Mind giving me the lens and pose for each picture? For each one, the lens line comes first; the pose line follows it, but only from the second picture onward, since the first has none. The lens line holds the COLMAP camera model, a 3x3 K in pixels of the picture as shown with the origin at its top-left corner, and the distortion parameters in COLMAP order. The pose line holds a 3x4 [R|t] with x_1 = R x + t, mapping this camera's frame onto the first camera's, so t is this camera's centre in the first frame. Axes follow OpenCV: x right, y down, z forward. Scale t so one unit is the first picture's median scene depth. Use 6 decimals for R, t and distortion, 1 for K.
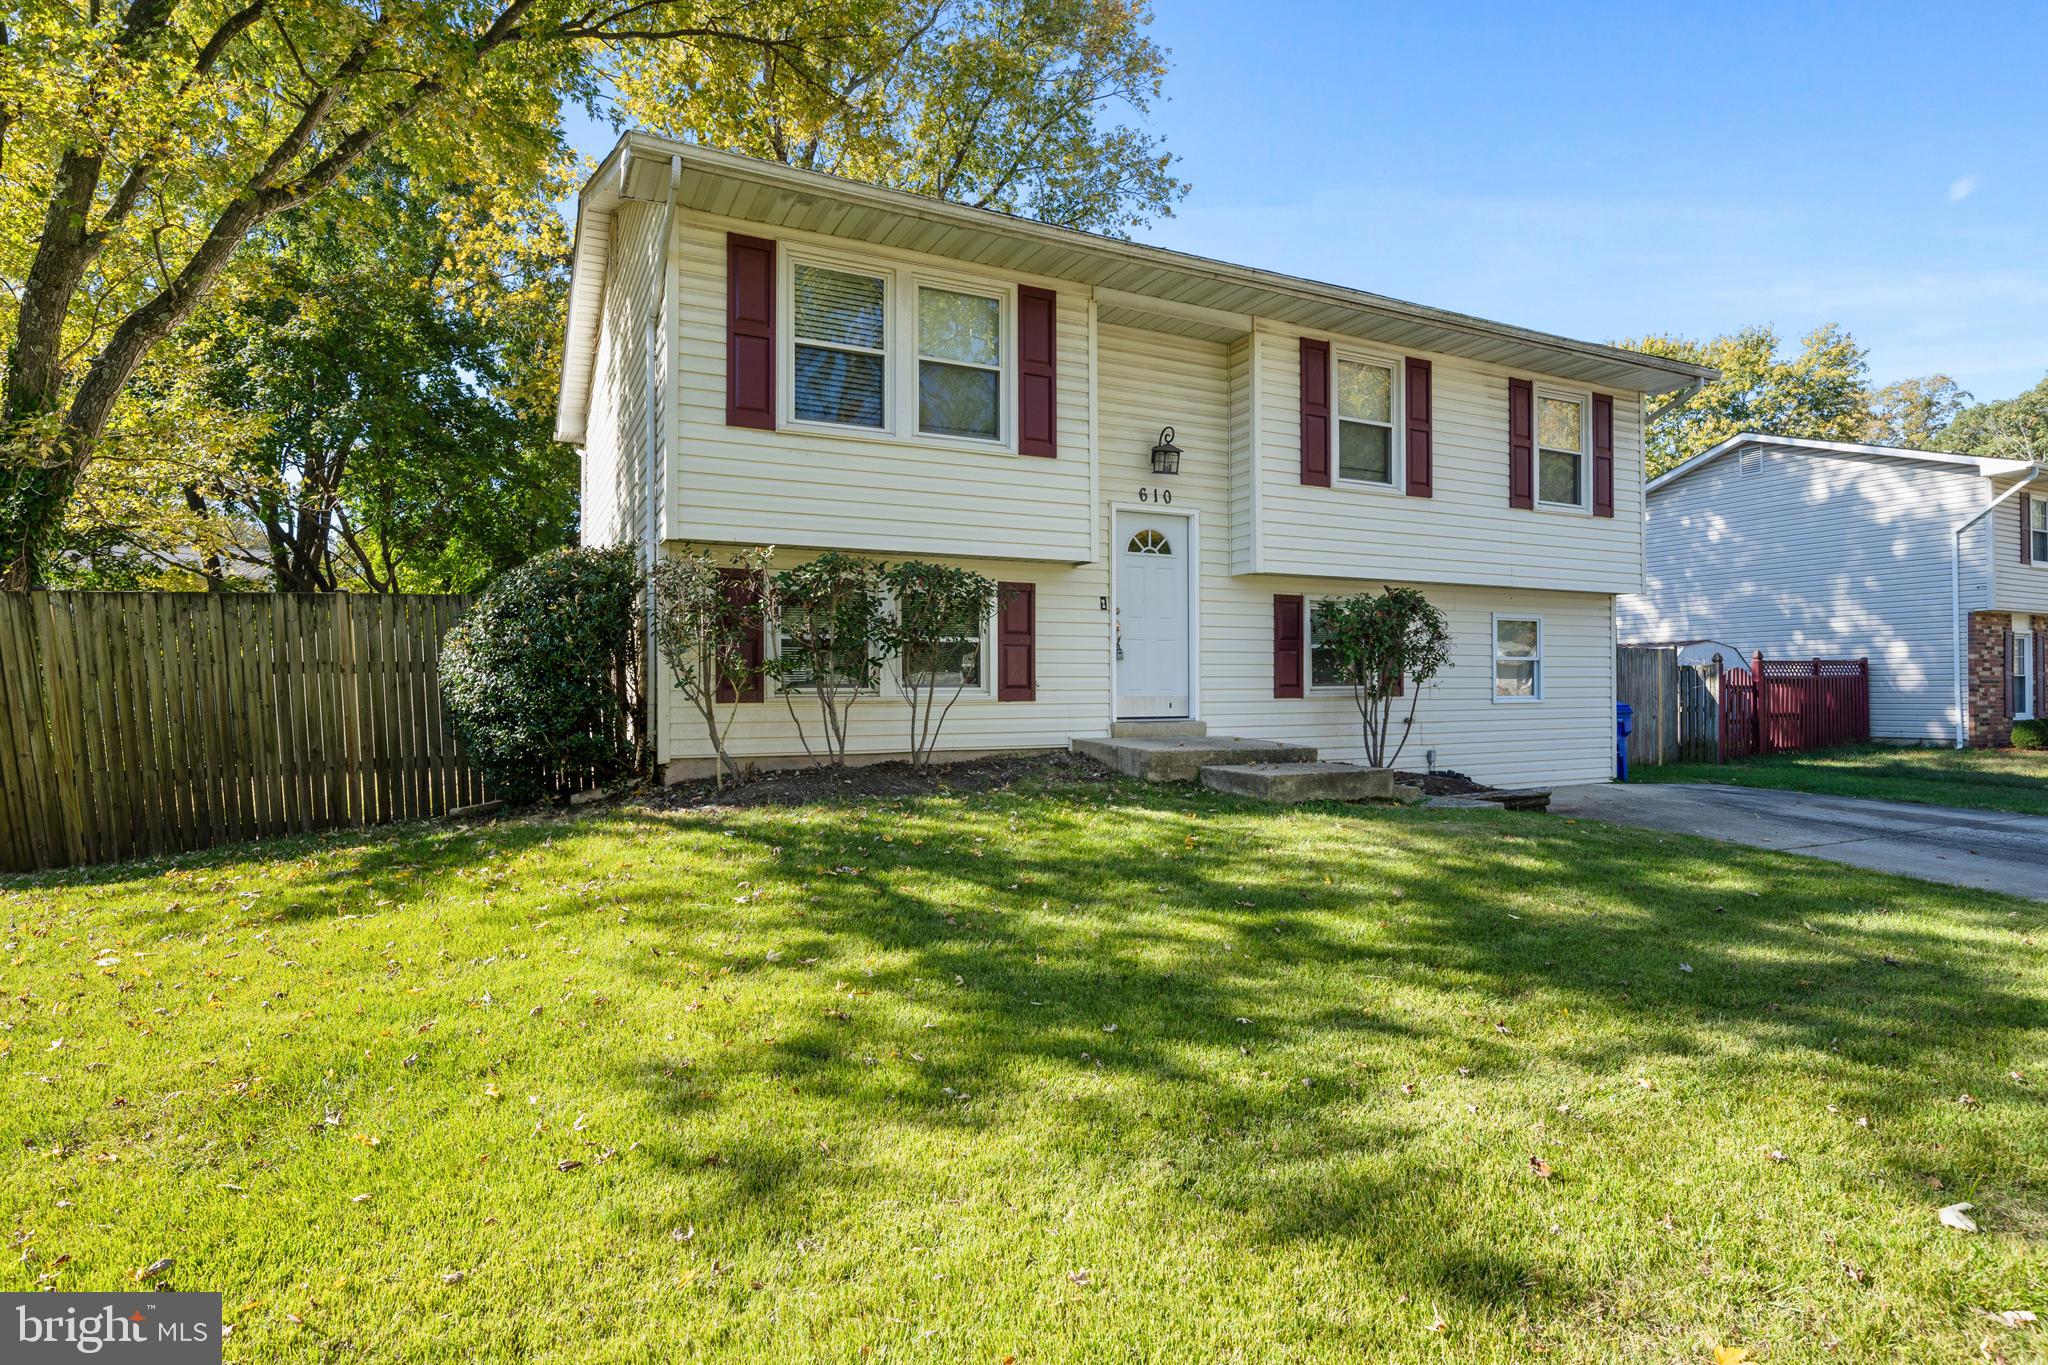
lens RADIAL K [[1010.4, 0, 1022.9], [0, 1010.4, 684.7], [0, 0, 1]] dist [-0.023229, 0.000345]
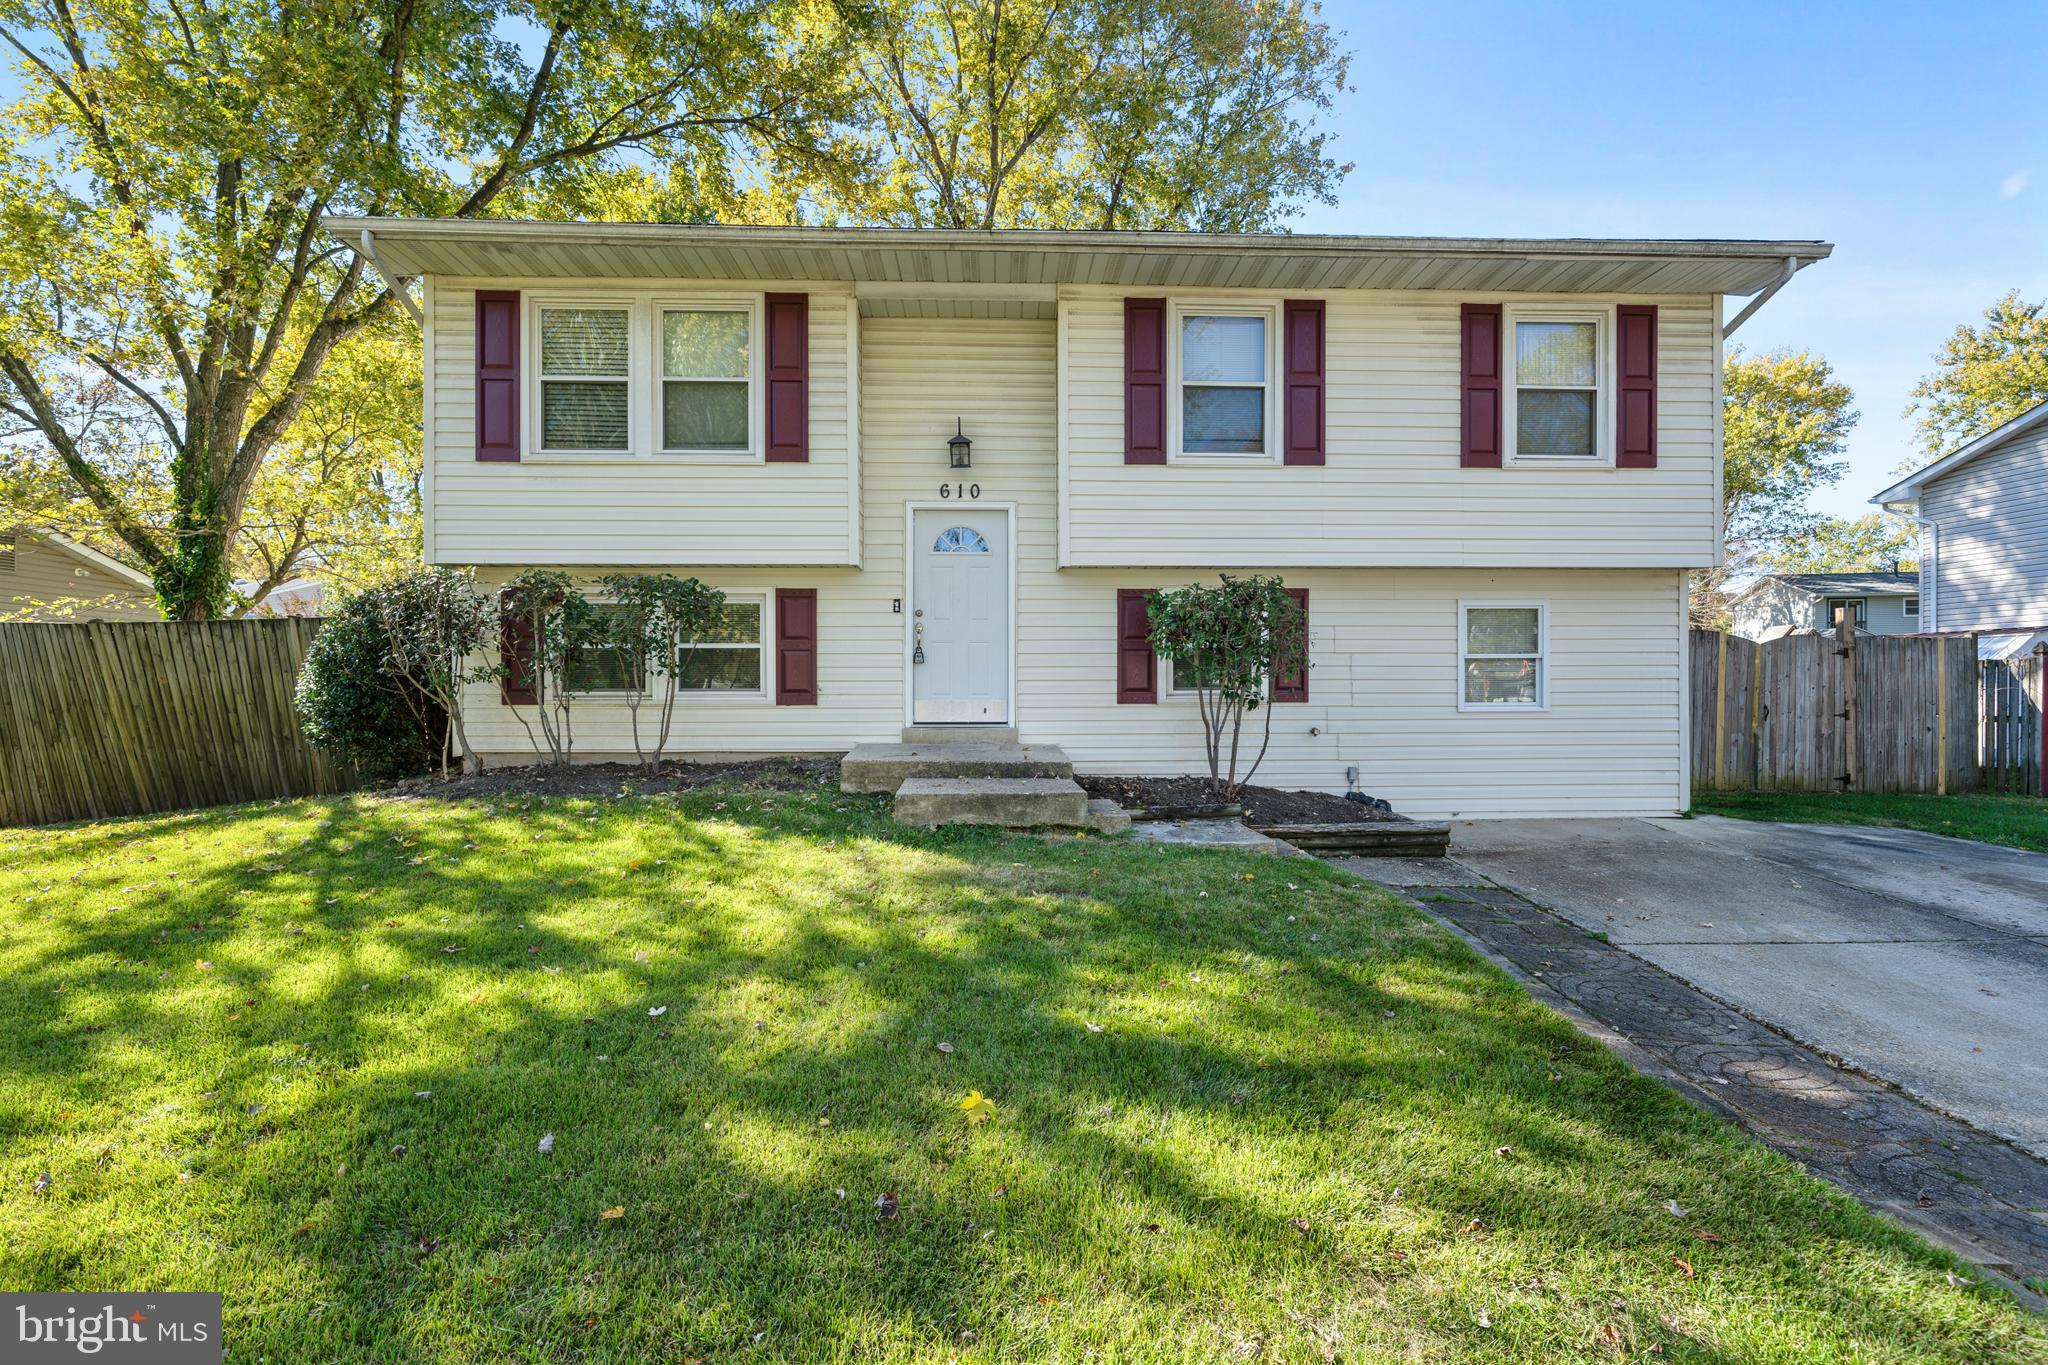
lens RADIAL K [[883.0, 0, 1024.2], [0, 883.0, 696.9], [0, 0, 1]] dist [-0.008524, 0.000165]
pose [[0.919378, 0.005640, -0.393334, 0.516106], [-0.000033, 0.999898, 0.014259, -0.004210], [0.393375, -0.013096, 0.919285, 0.251328]]
